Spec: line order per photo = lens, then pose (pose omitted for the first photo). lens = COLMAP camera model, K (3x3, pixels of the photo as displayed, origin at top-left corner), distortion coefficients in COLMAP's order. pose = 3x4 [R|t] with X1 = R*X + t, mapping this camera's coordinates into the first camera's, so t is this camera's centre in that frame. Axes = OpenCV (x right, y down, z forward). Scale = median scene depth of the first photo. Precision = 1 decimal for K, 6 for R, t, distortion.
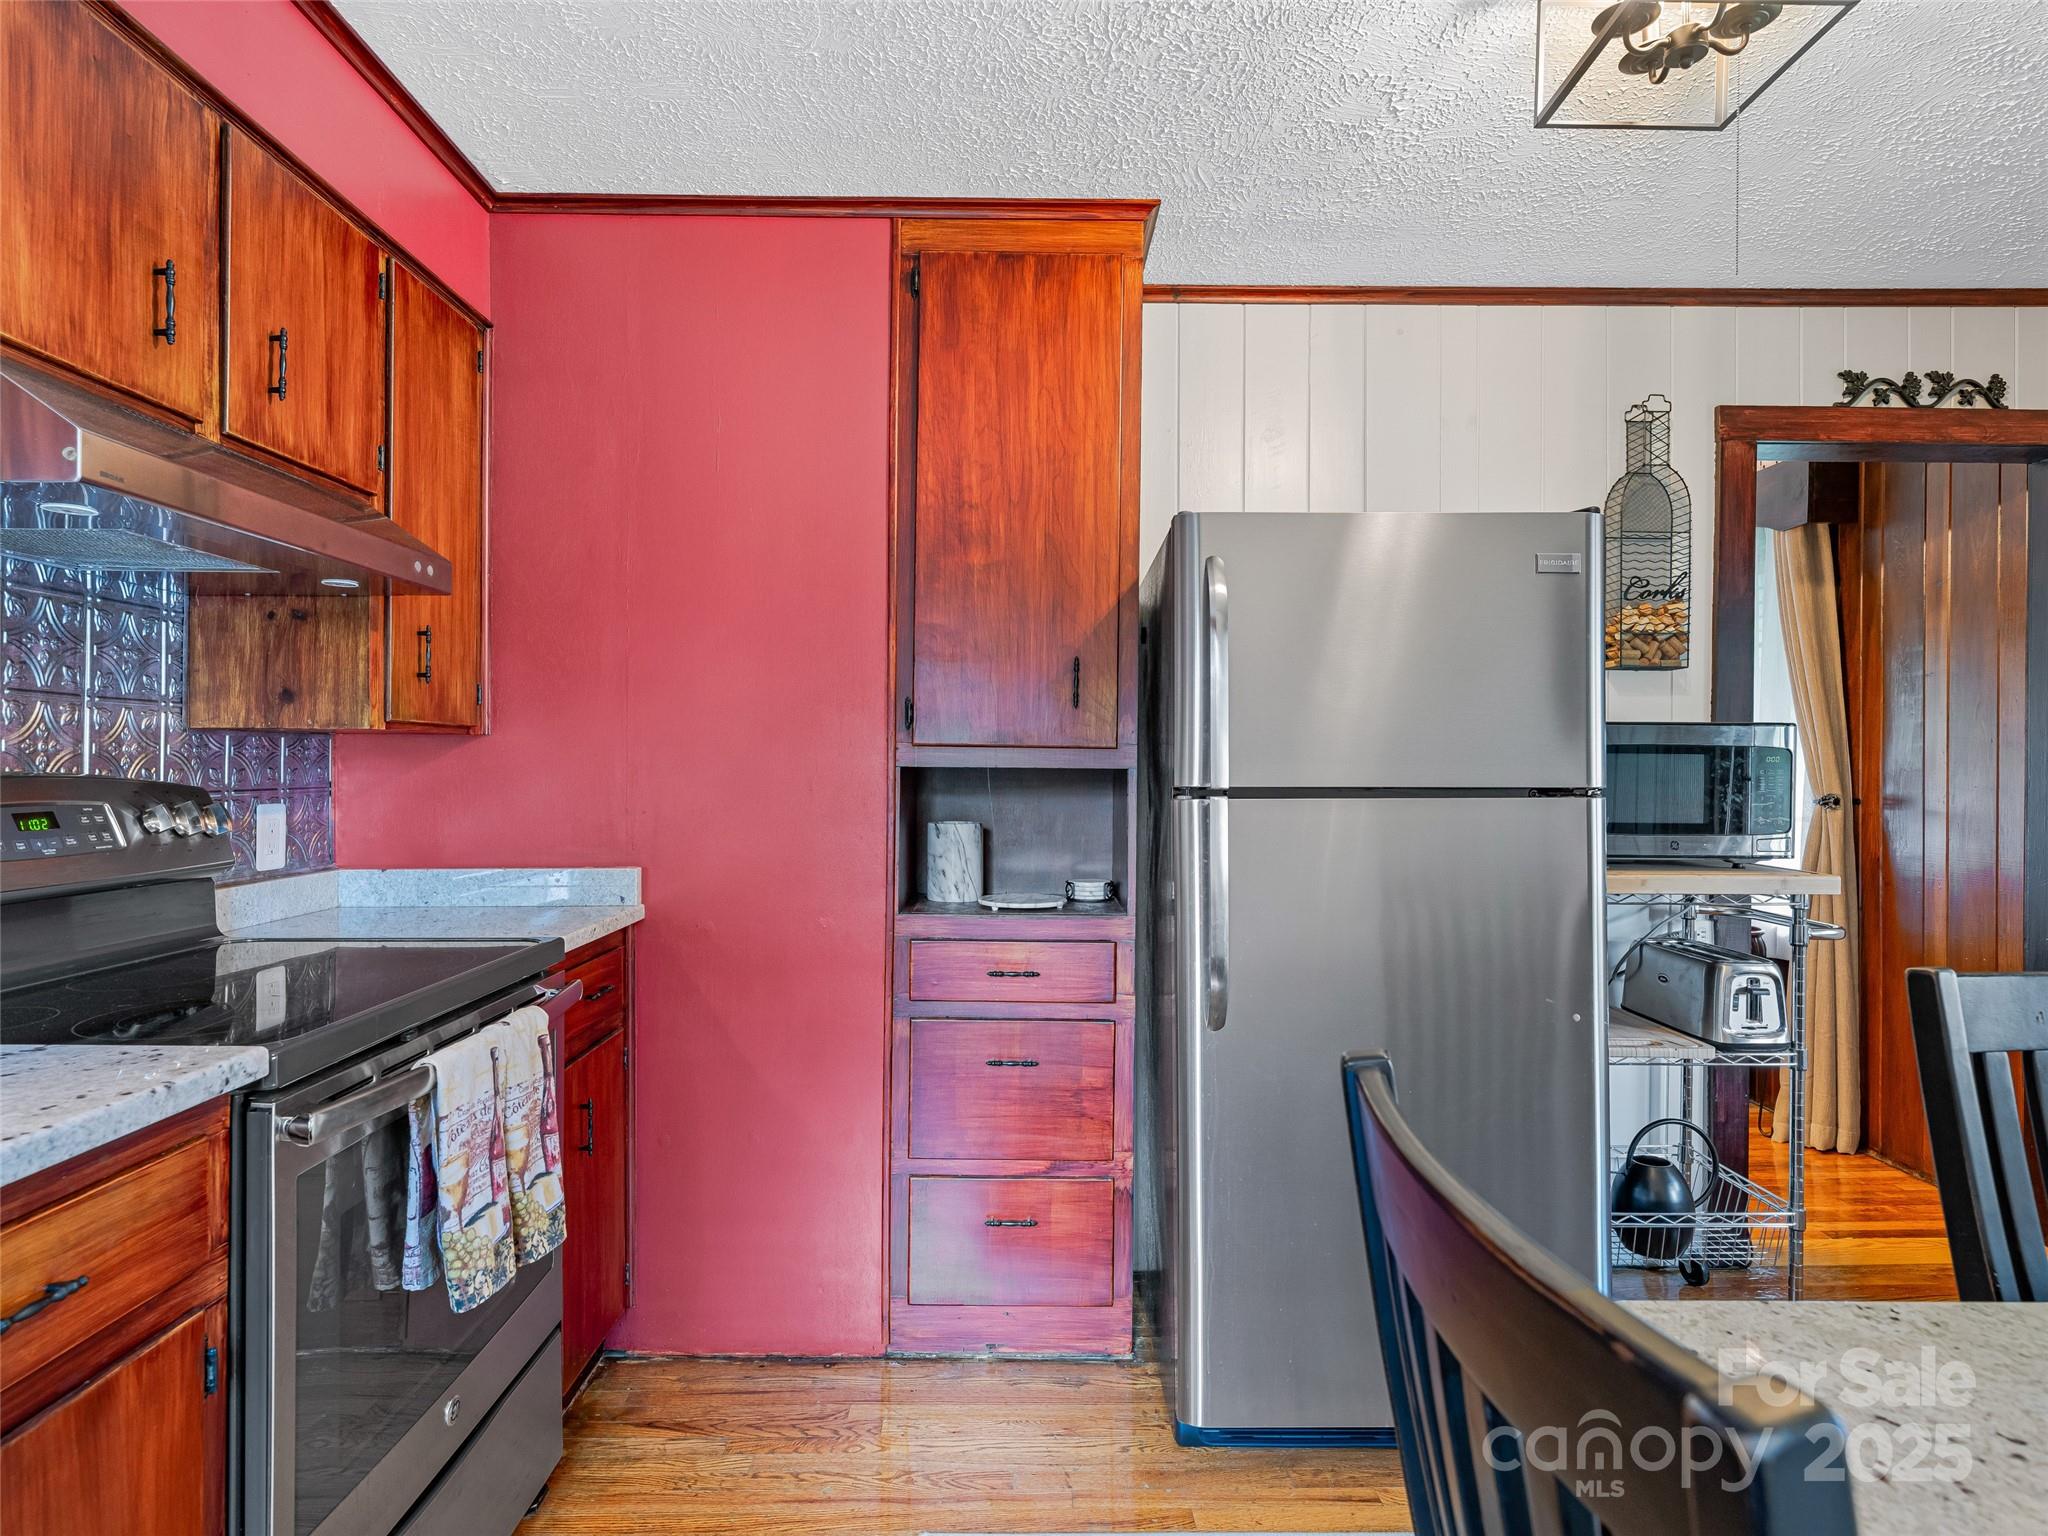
lens RADIAL K [[1109.1, 0, 1028.0], [0, 1109.1, 770.6], [0, 0, 1]] dist [-0.001563, 0.001493]
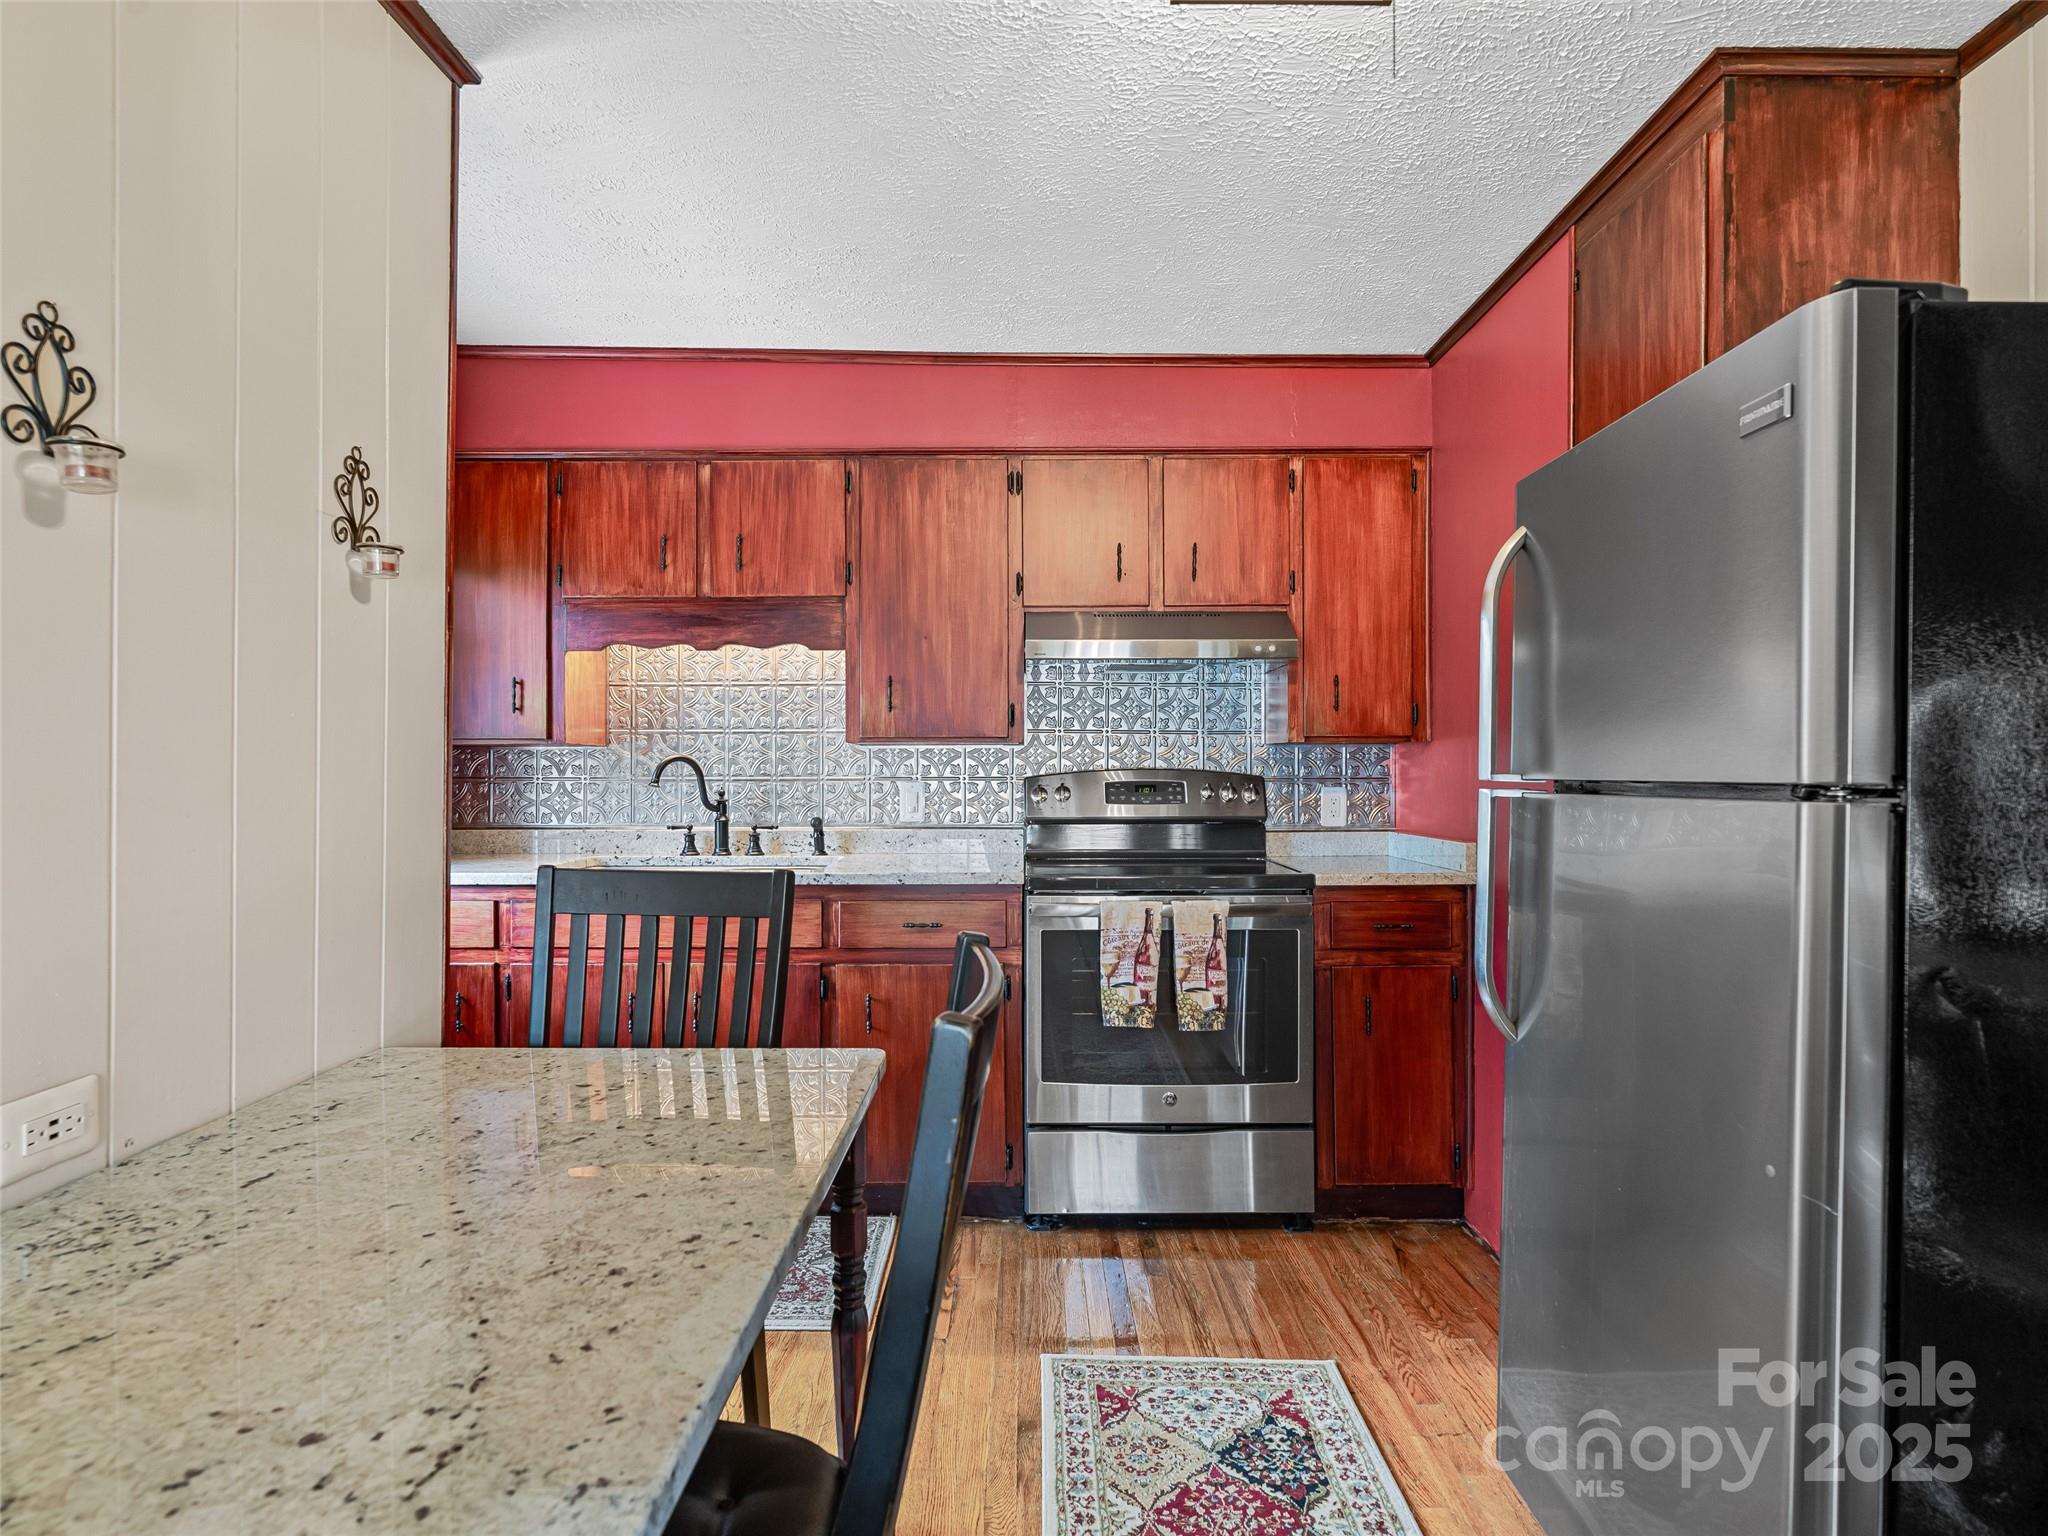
lens RADIAL K [[1109.1, 0, 1028.0], [0, 1109.1, 770.6], [0, 0, 1]] dist [-0.001563, 0.001493]
pose [[-0.007798, -0.001320, -0.999969, 1.008478], [-0.001302, 0.999998, -0.001310, 0.008295], [0.999969, 0.001292, -0.007800, 0.557357]]
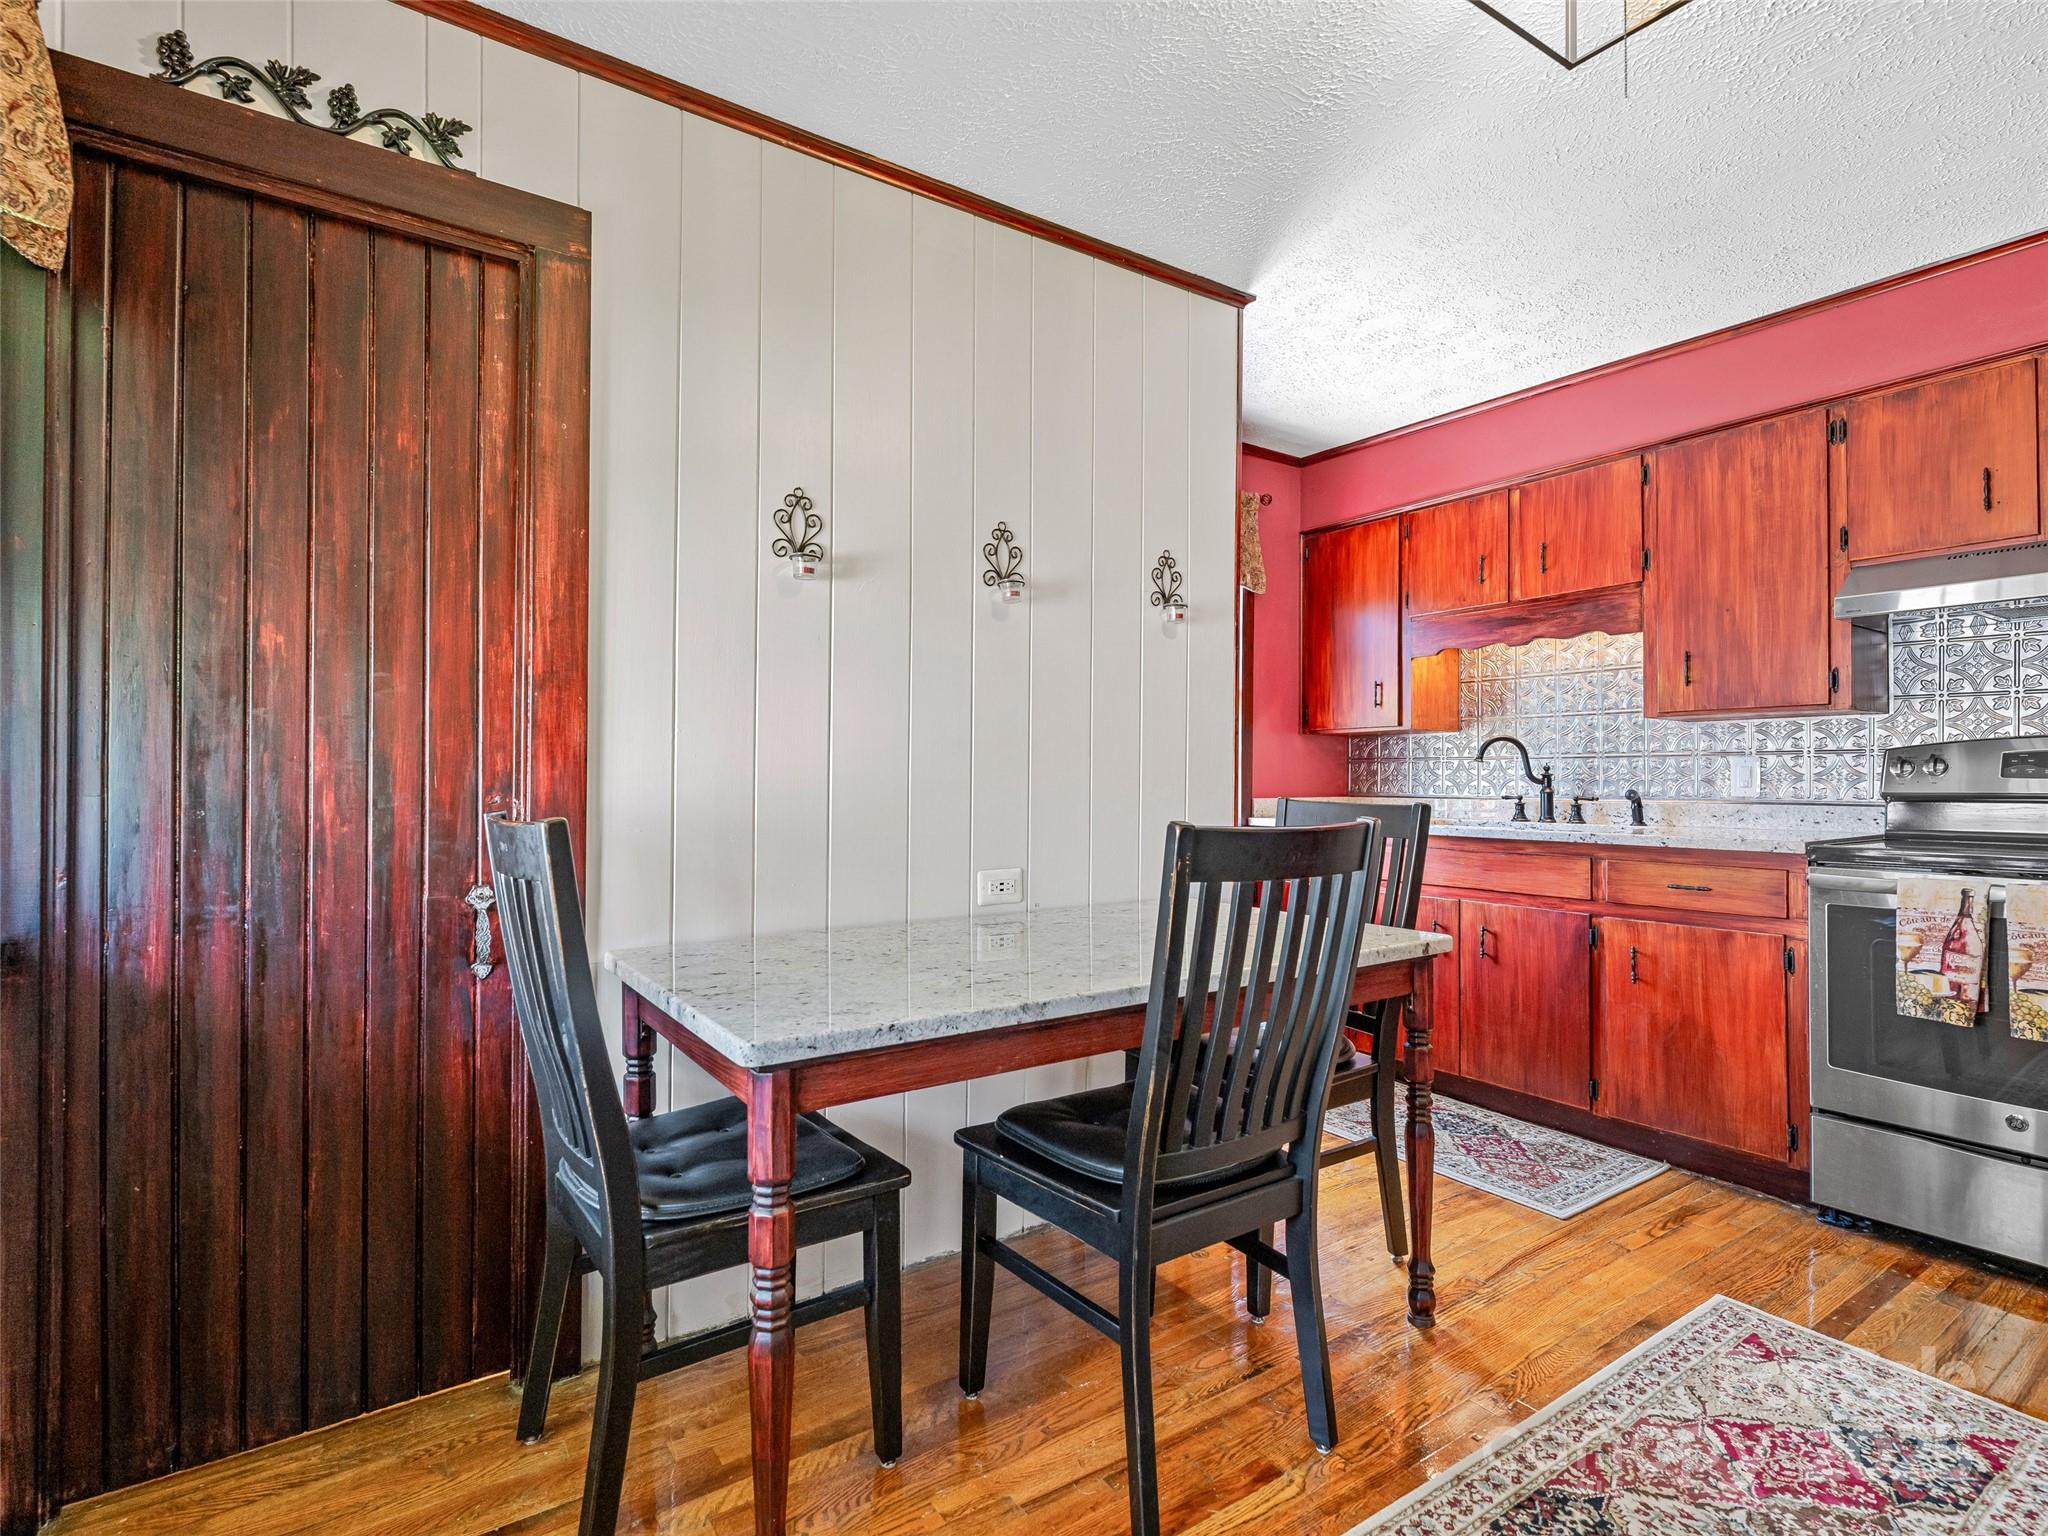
lens RADIAL K [[1014.7, 0, 1019.9], [0, 1014.7, 772.8], [0, 0, 1]] dist [0.001292, 0.000369]
pose [[-0.829081, -0.009850, -0.559041, 1.081758], [-0.006889, 0.999949, -0.007401, 0.066235], [0.559086, -0.002285, -0.829107, 1.020702]]
